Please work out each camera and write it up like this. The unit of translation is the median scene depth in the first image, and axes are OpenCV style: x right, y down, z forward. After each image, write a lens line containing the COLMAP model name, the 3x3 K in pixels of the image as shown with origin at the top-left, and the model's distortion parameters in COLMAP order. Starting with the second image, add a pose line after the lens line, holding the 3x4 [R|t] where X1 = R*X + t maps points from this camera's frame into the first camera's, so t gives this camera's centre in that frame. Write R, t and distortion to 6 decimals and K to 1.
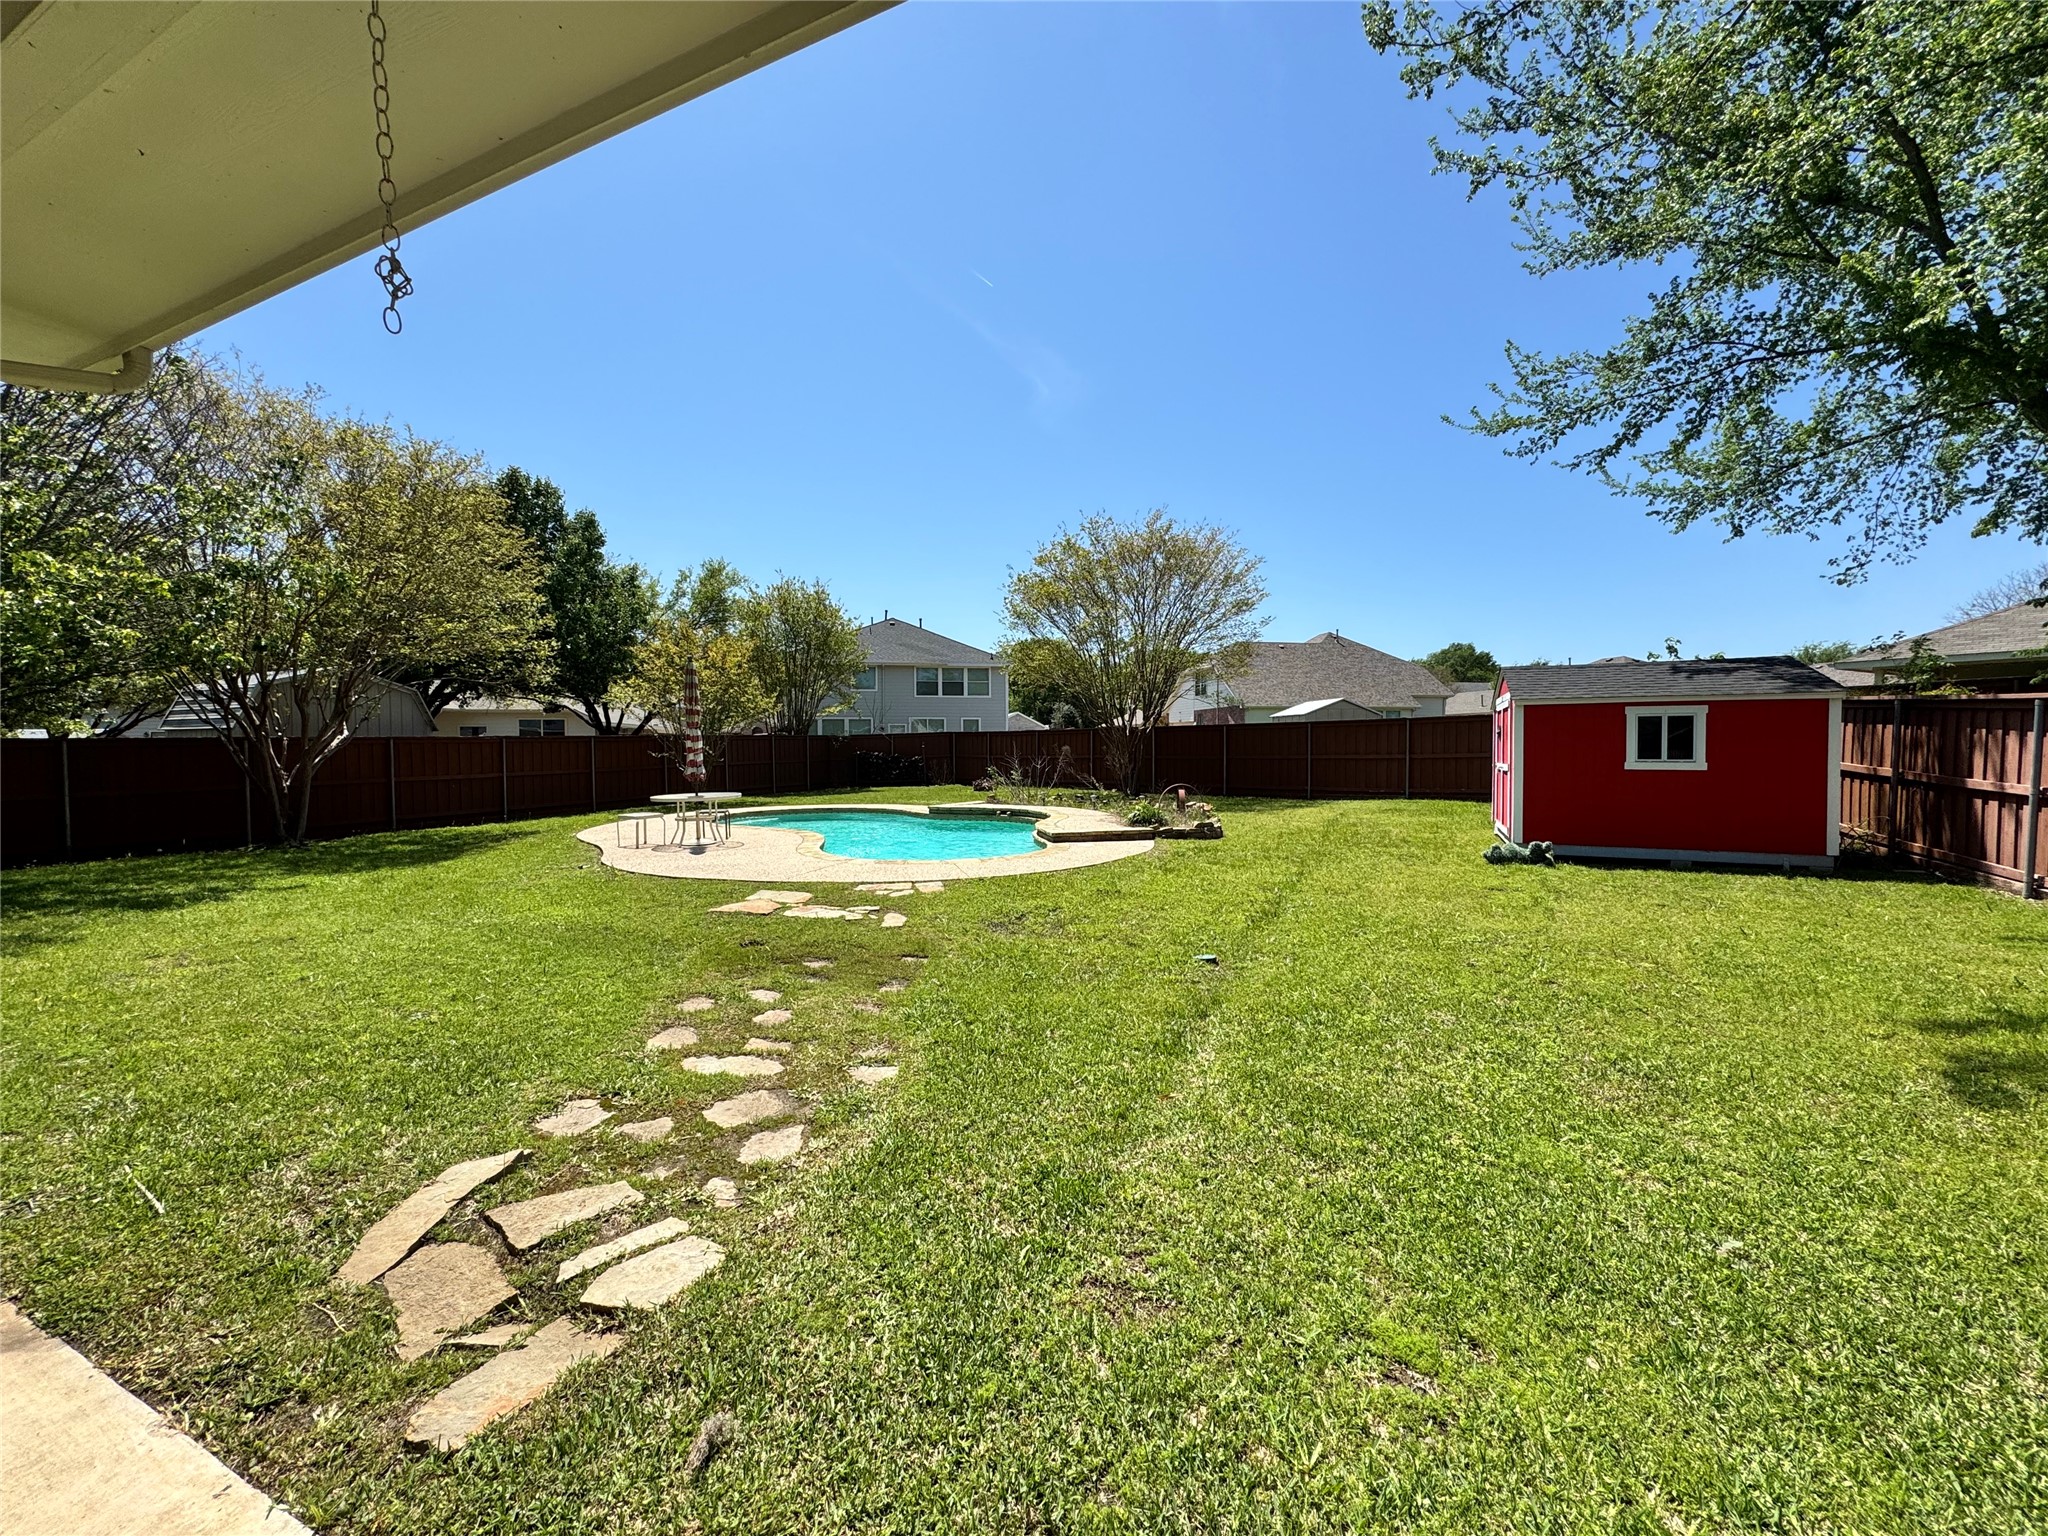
lens RADIAL K [[814.7, 0, 1015.1], [0, 814.7, 767.1], [0, 0, 1]] dist [0.000888, 0.000149]
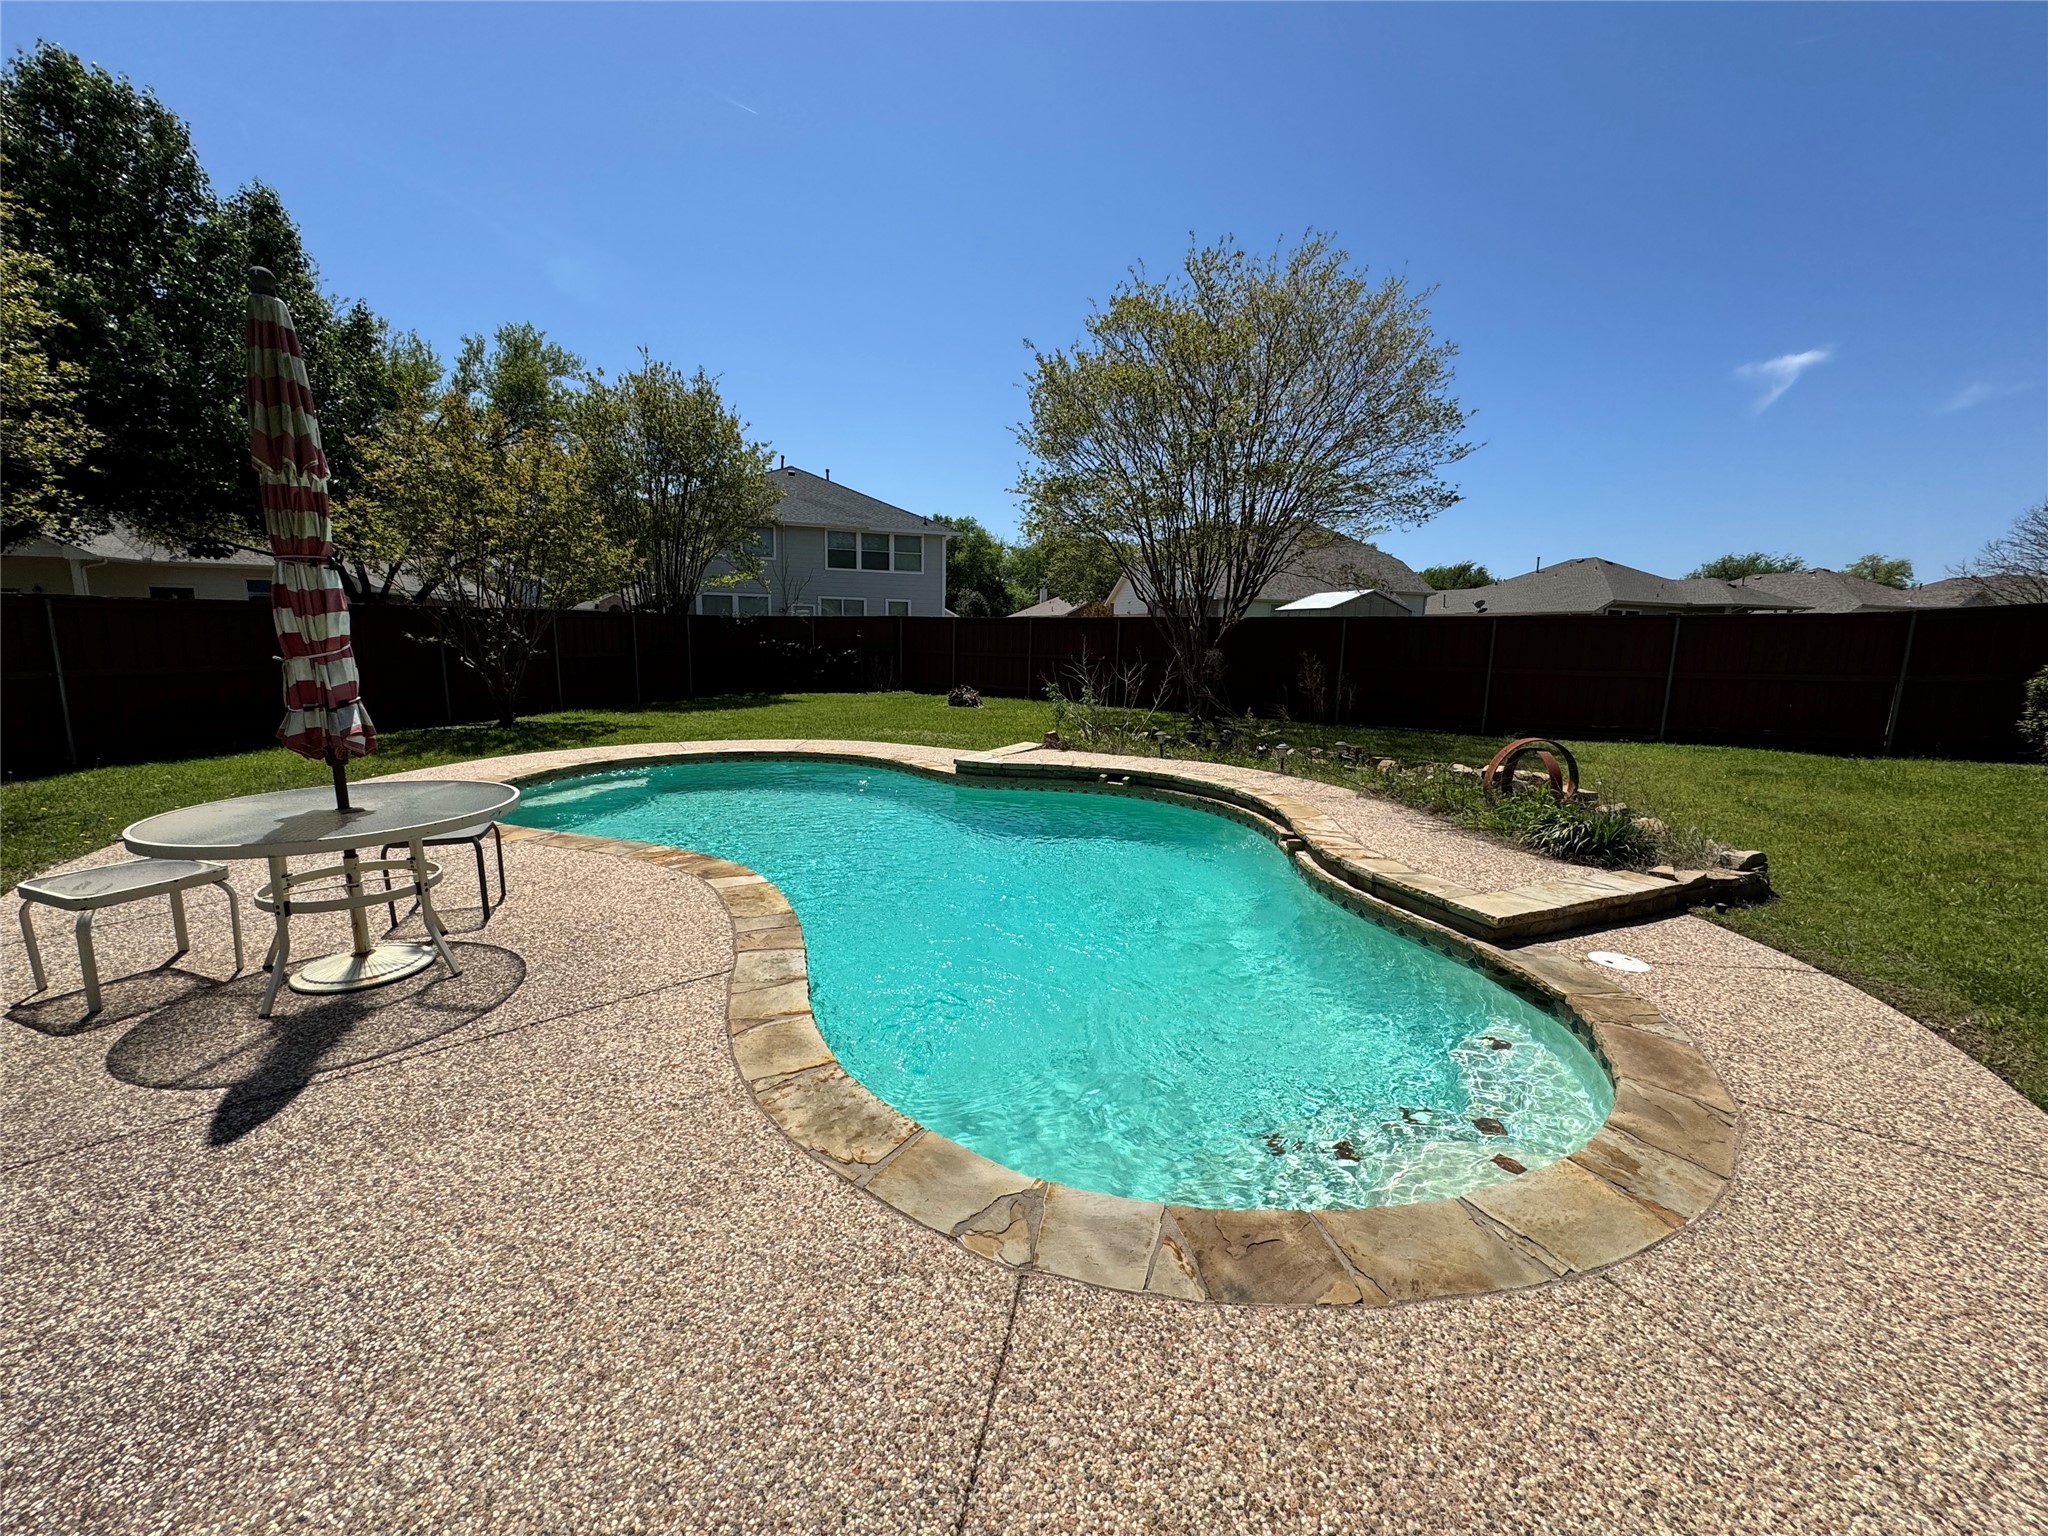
lens RADIAL K [[814.7, 0, 1015.1], [0, 814.7, 767.1], [0, 0, 1]] dist [0.000888, 0.000149]
pose [[0.989634, 0.005064, 0.143521, -0.093836], [-0.024105, 0.991057, 0.131247, -0.010178], [-0.141573, -0.133346, 0.980906, 0.323348]]
